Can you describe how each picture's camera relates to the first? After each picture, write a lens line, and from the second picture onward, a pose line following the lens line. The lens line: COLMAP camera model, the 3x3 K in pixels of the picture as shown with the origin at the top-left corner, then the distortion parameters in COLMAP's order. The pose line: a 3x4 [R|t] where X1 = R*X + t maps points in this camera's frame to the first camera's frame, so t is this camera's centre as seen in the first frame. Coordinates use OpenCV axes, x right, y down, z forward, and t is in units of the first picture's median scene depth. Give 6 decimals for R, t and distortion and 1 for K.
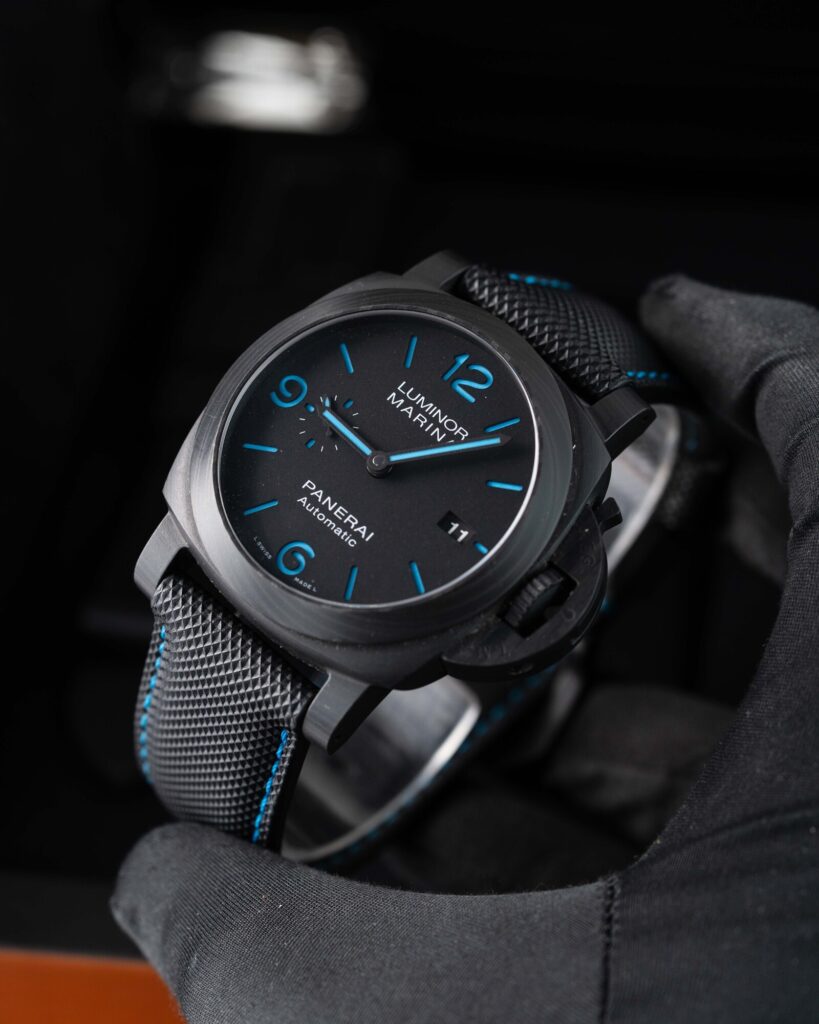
lens RADIAL K [[4399.2, 0, 409.5], [0, 4399.2, 512.0], [0, 0, 1]] dist [-0.039960, 3.166996]
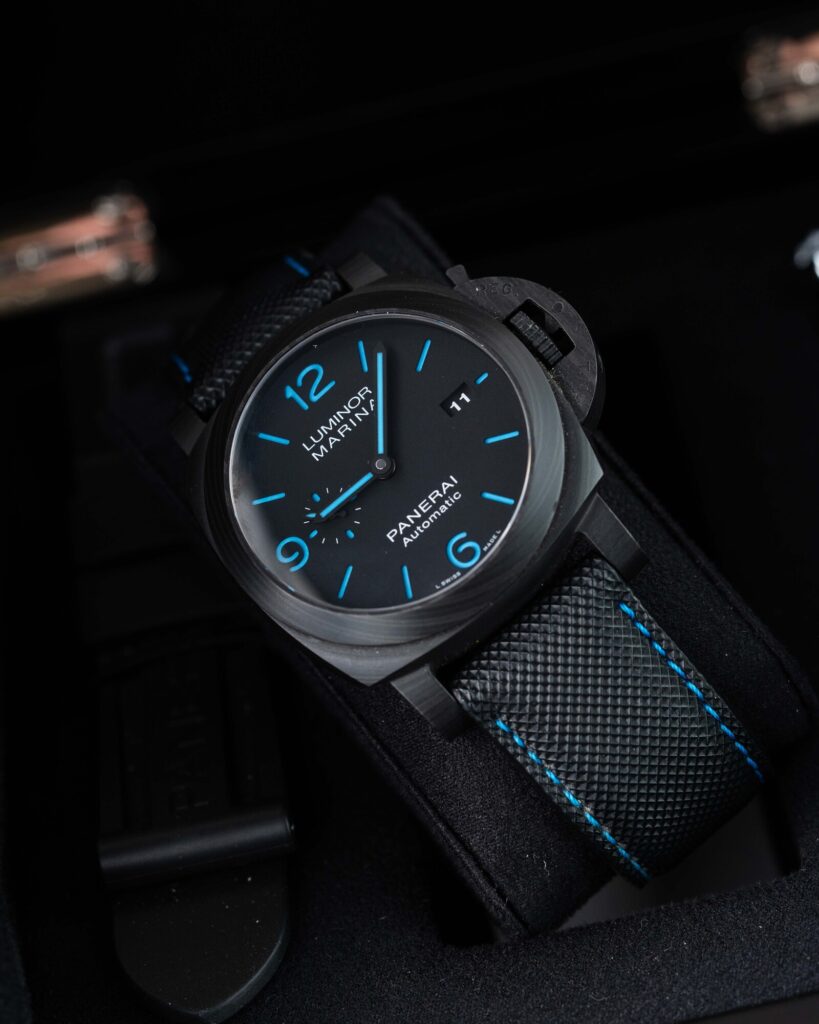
lens RADIAL K [[4399.2, 0, 409.5], [0, 4399.2, 512.0], [0, 0, 1]] dist [-0.039960, 3.166996]
pose [[0.129580, -0.893859, 0.429215, -0.464767], [0.974534, 0.194696, 0.111252, -0.119086], [-0.183010, 0.403869, 0.896324, 0.066594]]
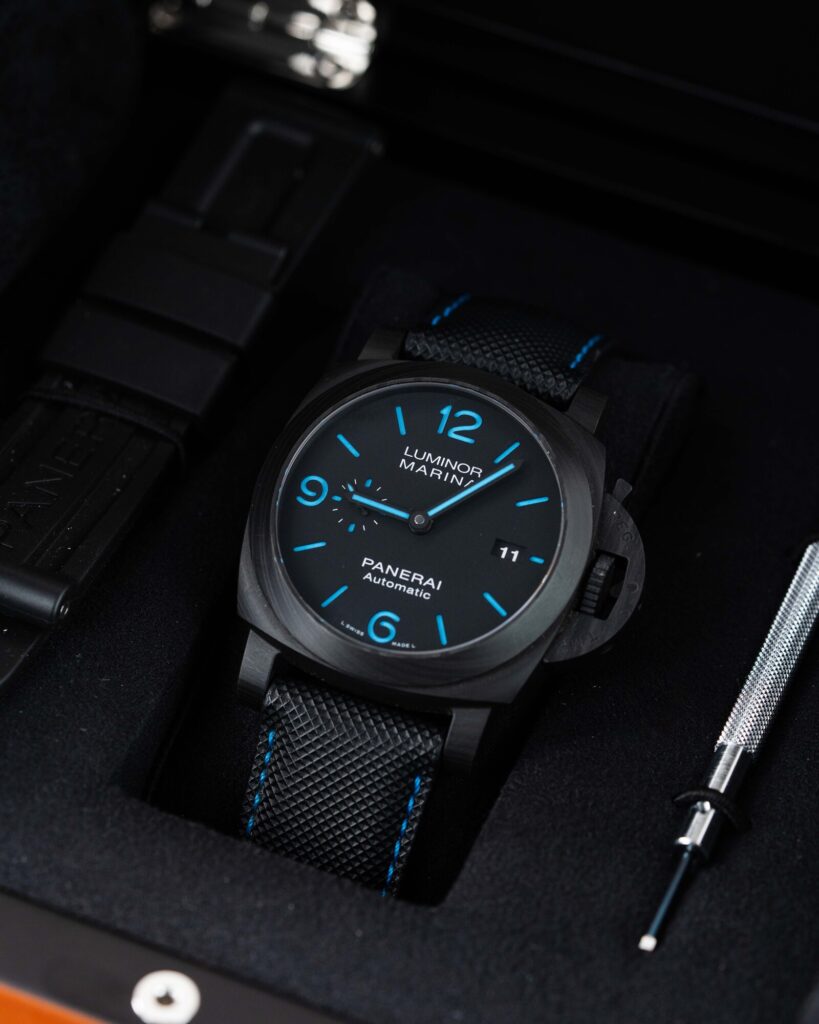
lens RADIAL K [[4399.2, 0, 409.5], [0, 4399.2, 512.0], [0, 0, 1]] dist [-0.039960, 3.166996]
pose [[0.911450, -0.348745, 0.218255, -0.254690], [0.346699, 0.936701, 0.048894, -0.069531], [-0.221491, 0.031104, 0.974666, -0.098221]]
